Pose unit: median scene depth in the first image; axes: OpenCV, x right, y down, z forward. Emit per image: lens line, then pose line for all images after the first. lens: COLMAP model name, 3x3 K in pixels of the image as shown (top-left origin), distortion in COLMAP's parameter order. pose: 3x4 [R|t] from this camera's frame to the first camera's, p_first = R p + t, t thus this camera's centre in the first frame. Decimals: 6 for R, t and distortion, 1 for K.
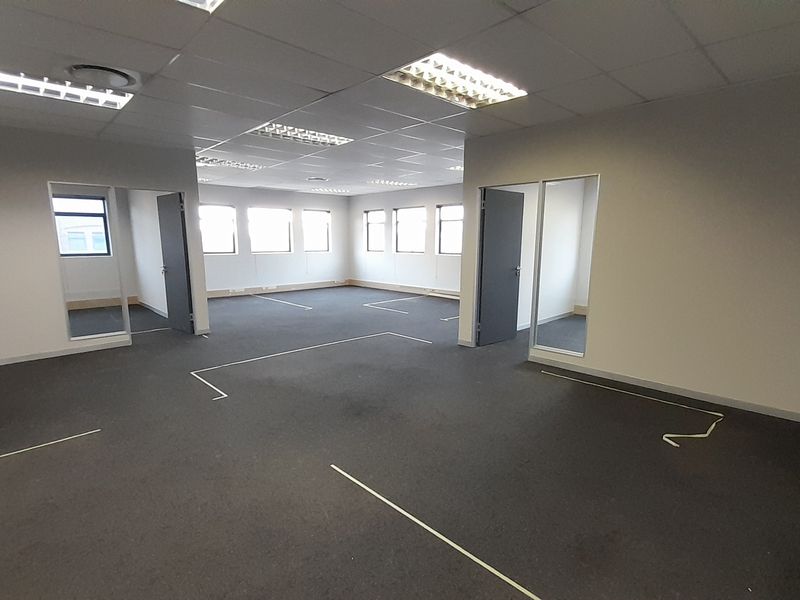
lens RADIAL K [[419.4, 0, 402.5], [0, 419.4, 312.4], [0, 0, 1]] dist [0.014186, -0.012176]
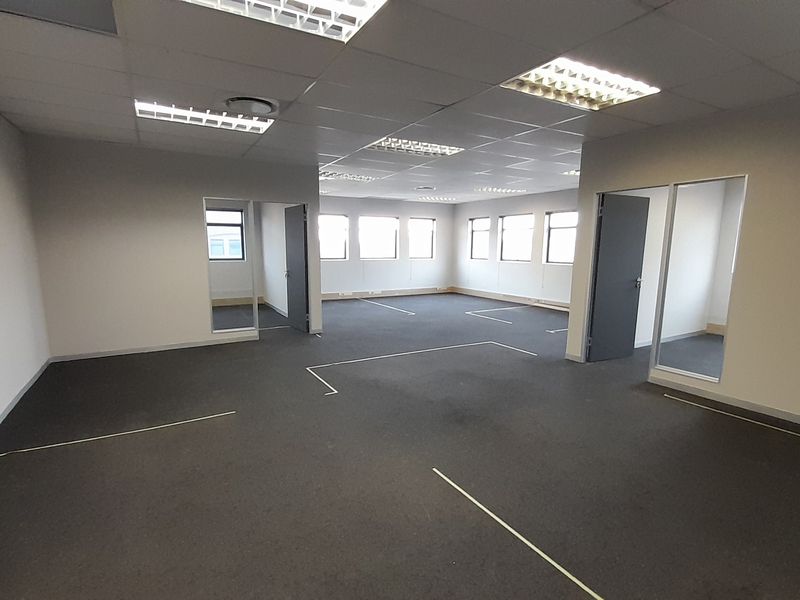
lens RADIAL K [[419.4, 0, 402.0], [0, 419.4, 313.2], [0, 0, 1]] dist [0.014186, -0.012176]
pose [[0.971596, 0.041914, -0.232904, -0.010064], [-0.045405, 0.998922, -0.009642, -0.000377], [0.232249, 0.019943, 0.972452, -0.009044]]
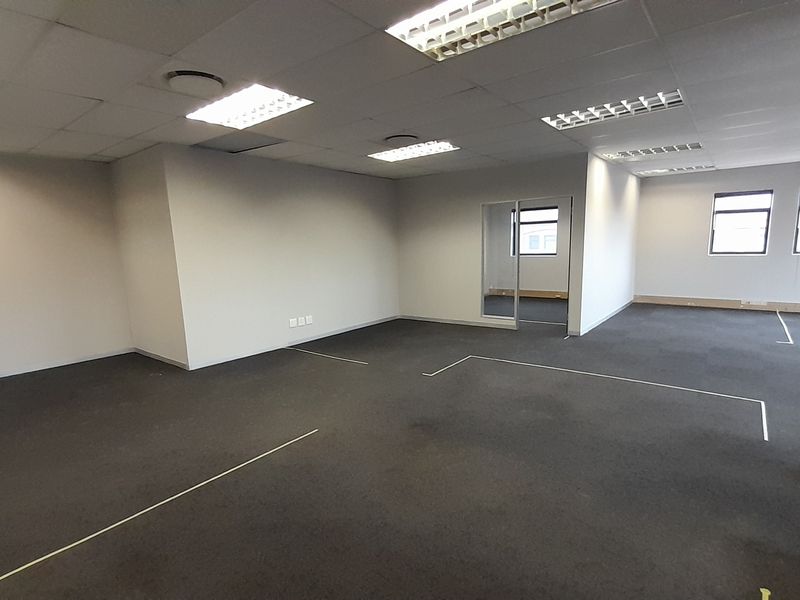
lens RADIAL K [[419.4, 0, 399.6], [0, 419.4, 312.7], [0, 0, 1]] dist [0.014186, -0.012176]
pose [[0.133306, 0.153892, -0.979054, 0.513469], [-0.141376, 0.980721, 0.134905, -0.090662], [0.980939, 0.120431, 0.152493, 0.497755]]
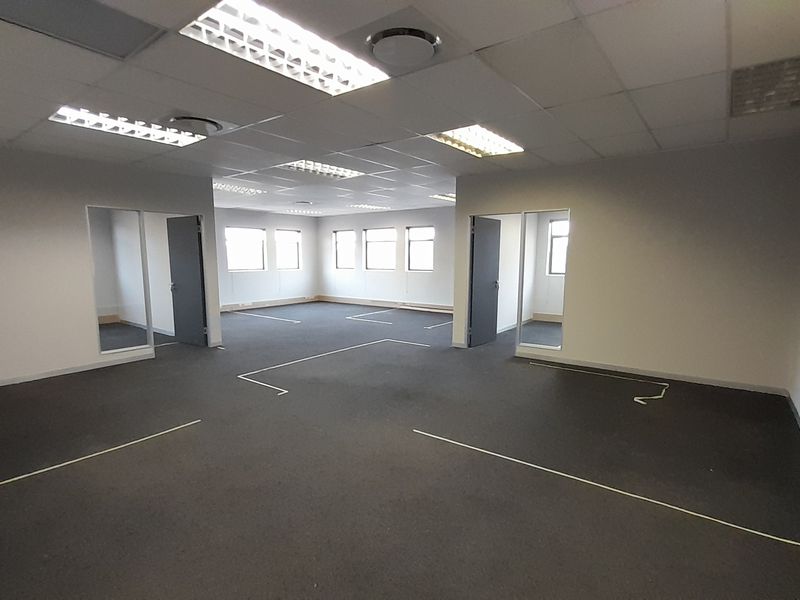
lens RADIAL K [[419.4, 0, 401.0], [0, 419.4, 311.9], [0, 0, 1]] dist [0.014186, -0.012176]
pose [[0.987766, -0.021267, 0.154484, -0.198843], [0.027644, 0.998847, -0.039254, 0.022320], [-0.153471, 0.043045, 0.987215, -0.152161]]
